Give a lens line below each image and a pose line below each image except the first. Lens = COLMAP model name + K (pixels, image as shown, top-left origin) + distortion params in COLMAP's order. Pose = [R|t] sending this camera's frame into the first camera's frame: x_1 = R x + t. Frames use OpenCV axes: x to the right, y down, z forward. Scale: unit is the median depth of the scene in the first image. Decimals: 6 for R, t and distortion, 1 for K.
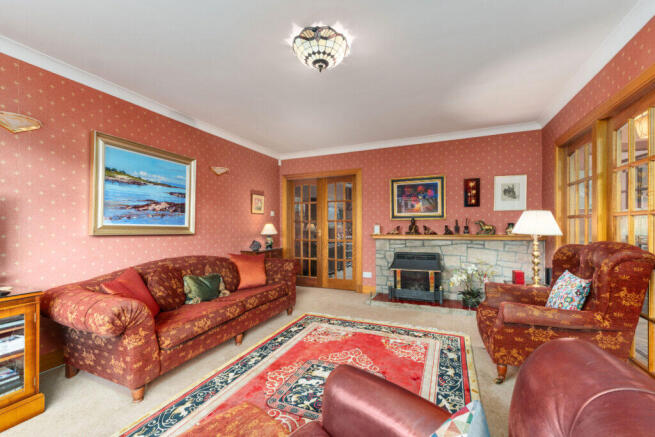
lens RADIAL K [[280.6, 0, 326.2], [0, 280.6, 226.3], [0, 0, 1]] dist [0.007654, 0.000156]
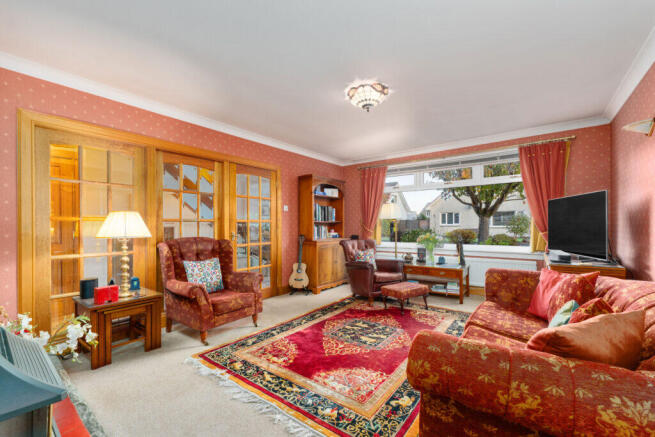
lens RADIAL K [[280.6, 0, 326.2], [0, 280.6, 226.3], [0, 0, 1]] dist [0.007654, 0.000156]
pose [[-0.971843, 0.013253, 0.235258, -0.092268], [0.014481, 0.999889, 0.003496, -0.002332], [-0.235185, 0.006804, -0.971927, 1.545588]]
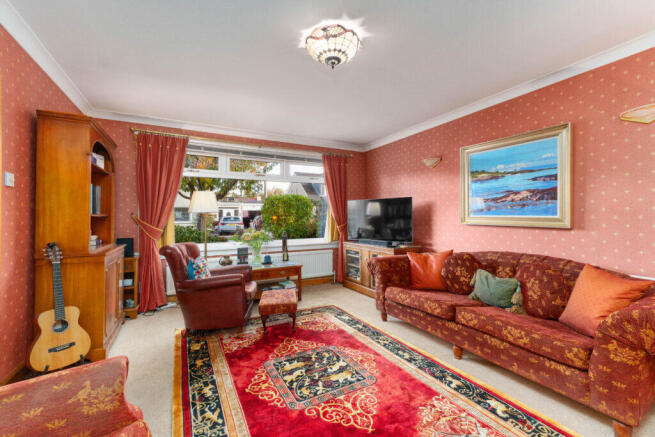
lens RADIAL K [[277.4, 0, 329.7], [0, 277.4, 215.2], [0, 0, 1]] dist [0.006702, -0.000209]
pose [[-0.617321, 0.005751, -0.786690, 0.503284], [0.011976, 0.999926, -0.002088, -0.012427], [0.786620, -0.010710, -0.617345, 1.044576]]
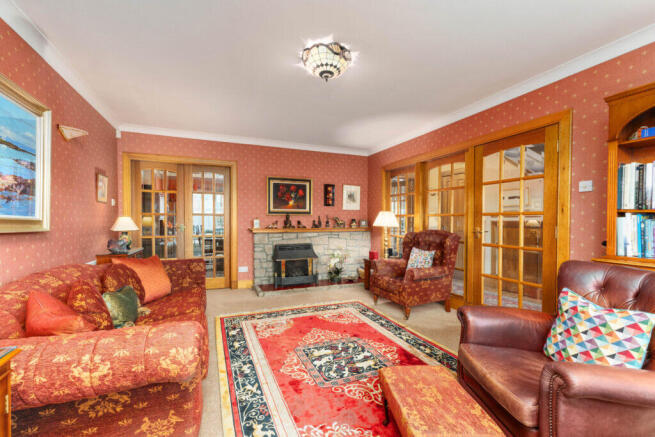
lens RADIAL K [[280.6, 0, 326.2], [0, 280.6, 226.3], [0, 0, 1]] dist [0.007654, 0.000156]
pose [[0.692133, -0.007290, 0.721733, -0.541597], [-0.006204, 0.999852, 0.016049, 0.002606], [-0.721743, -0.015585, 0.691986, 0.147422]]
